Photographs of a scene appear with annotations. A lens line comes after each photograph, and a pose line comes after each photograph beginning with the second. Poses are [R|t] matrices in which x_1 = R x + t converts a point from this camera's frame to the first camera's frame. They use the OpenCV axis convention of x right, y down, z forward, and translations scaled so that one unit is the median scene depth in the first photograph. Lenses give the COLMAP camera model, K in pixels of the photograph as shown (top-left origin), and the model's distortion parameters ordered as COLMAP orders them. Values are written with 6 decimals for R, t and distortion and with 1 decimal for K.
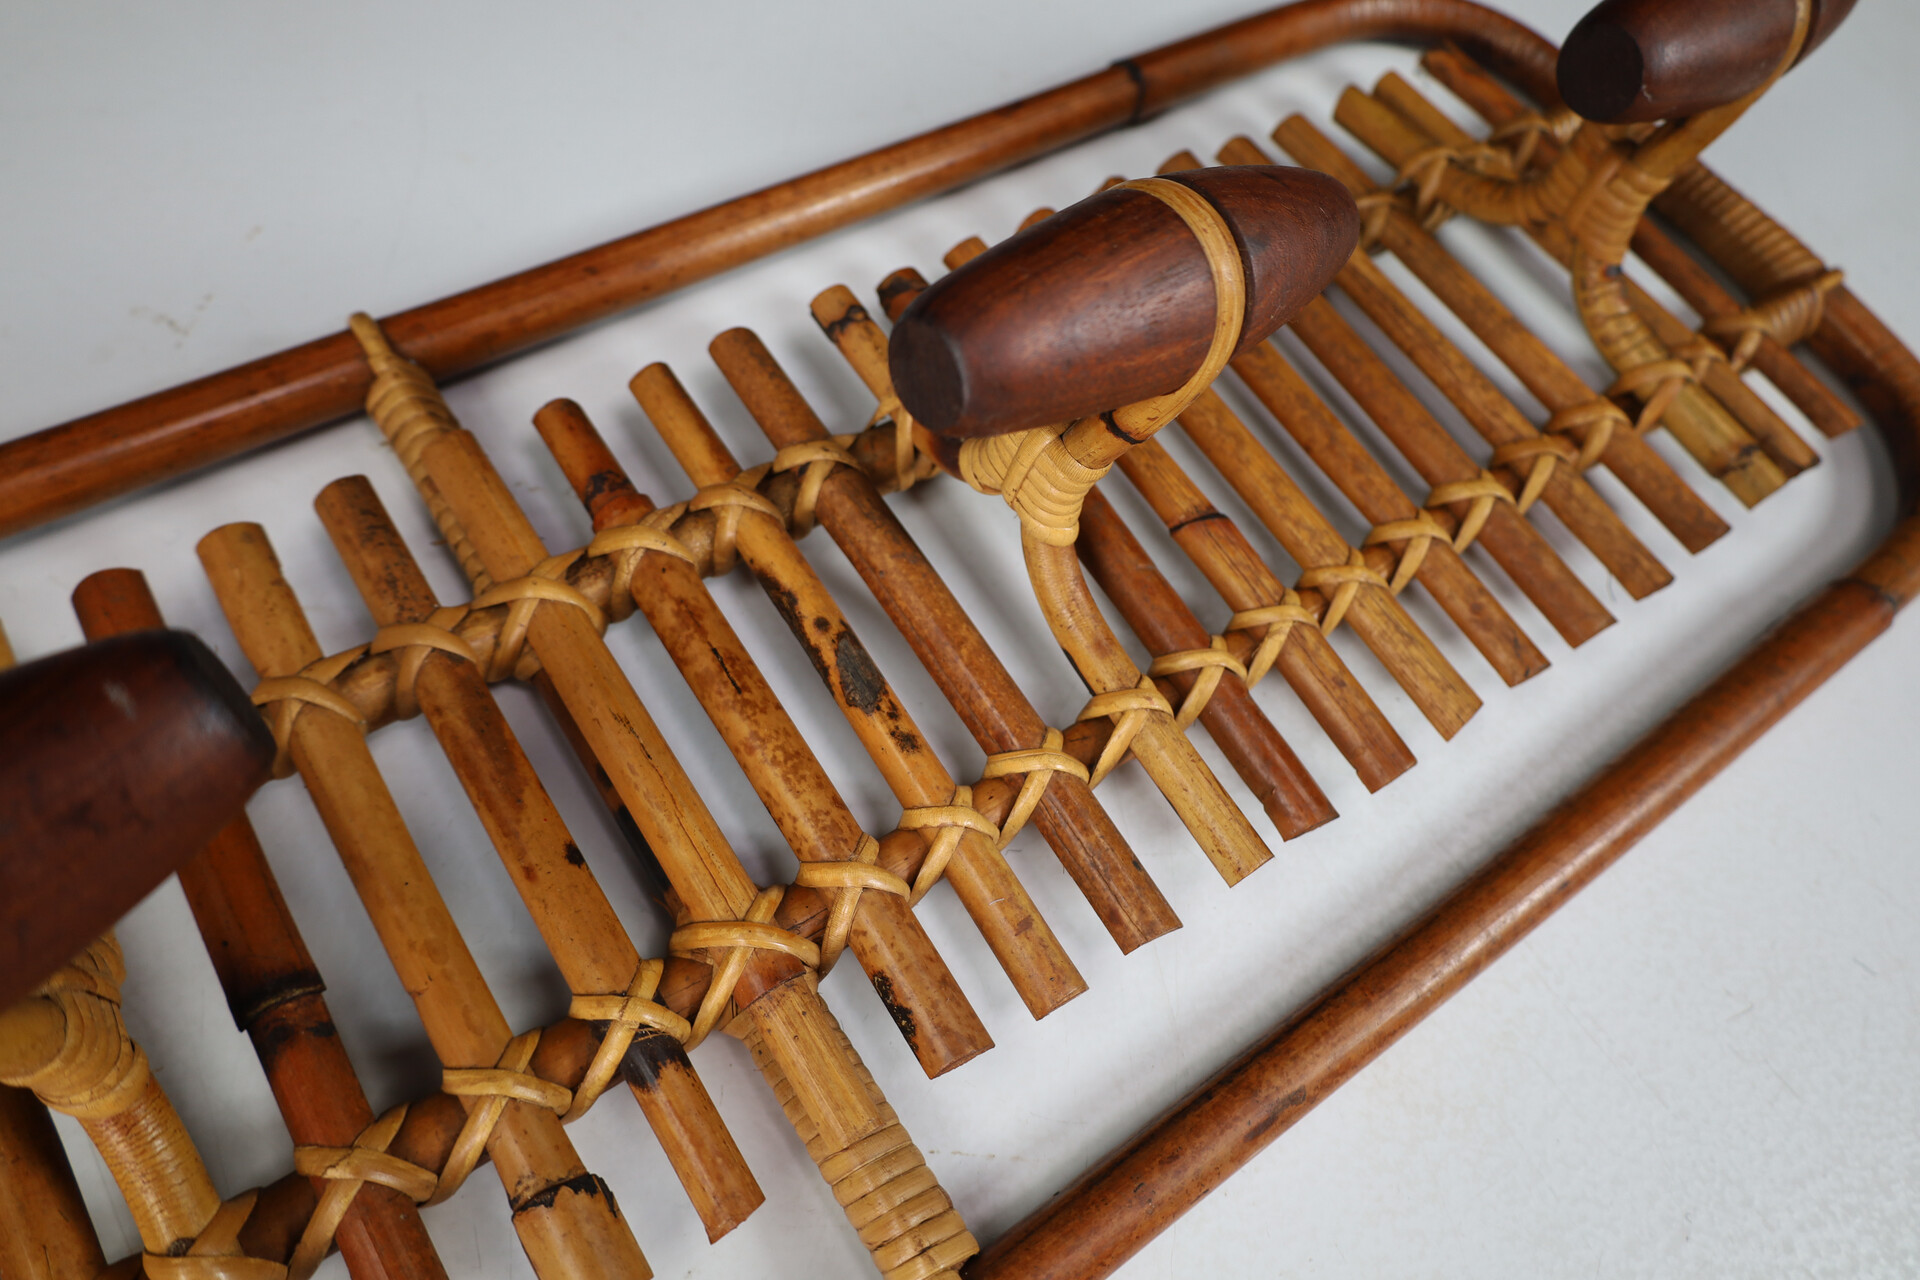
lens RADIAL K [[1268.6, 0, 969.0], [0, 1268.6, 638.8], [0, 0, 1]] dist [0.000309, -0.002602]
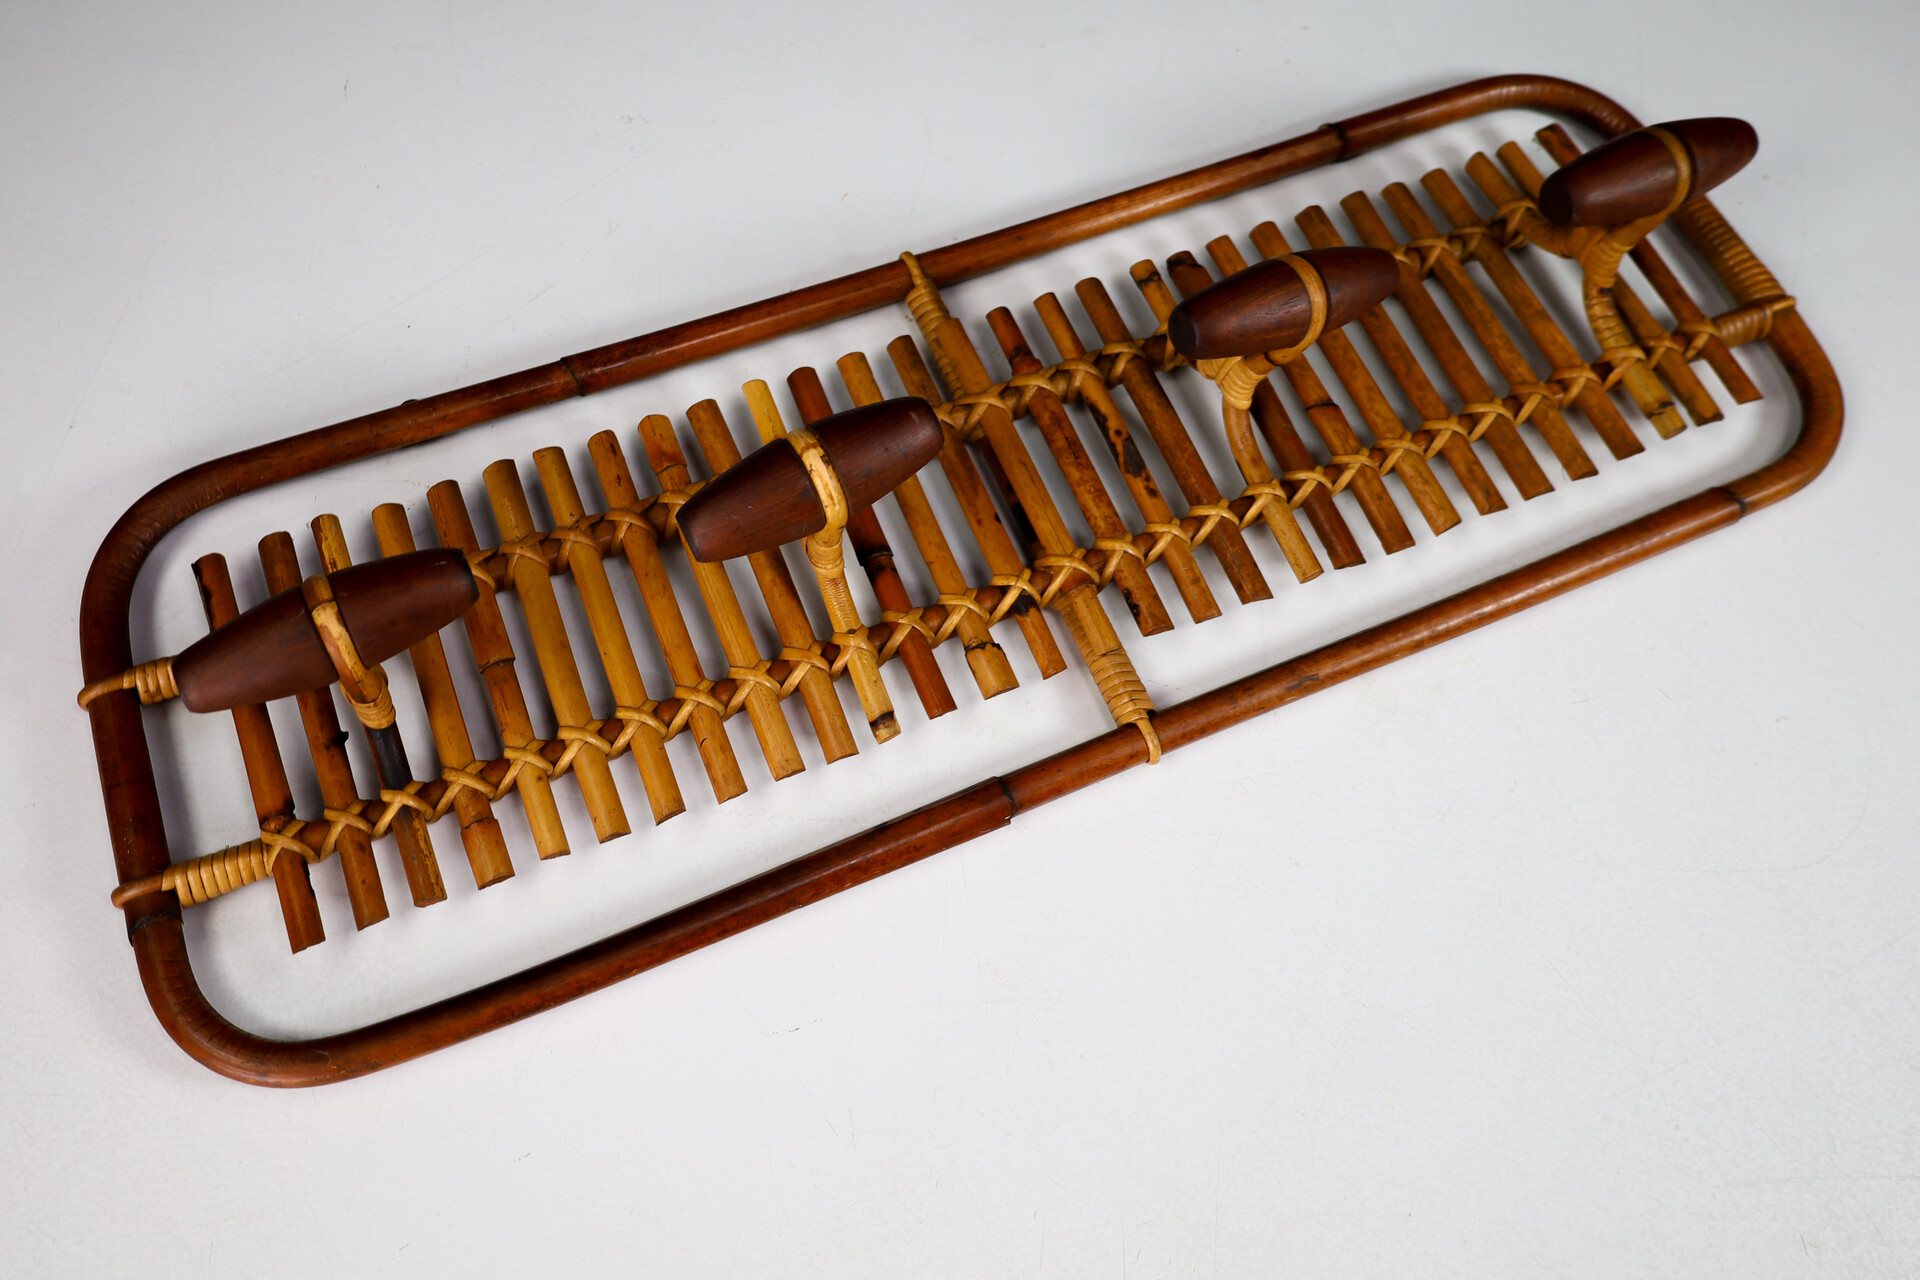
lens RADIAL K [[1268.6, 0, 944.8], [0, 1268.6, 480.6], [0, 0, 1]] dist [0.000309, -0.002602]
pose [[0.969565, 0.134393, -0.204650, 0.043548], [-0.135584, 0.990731, 0.008260, 0.088194], [0.203863, 0.019739, 0.978800, -1.087515]]
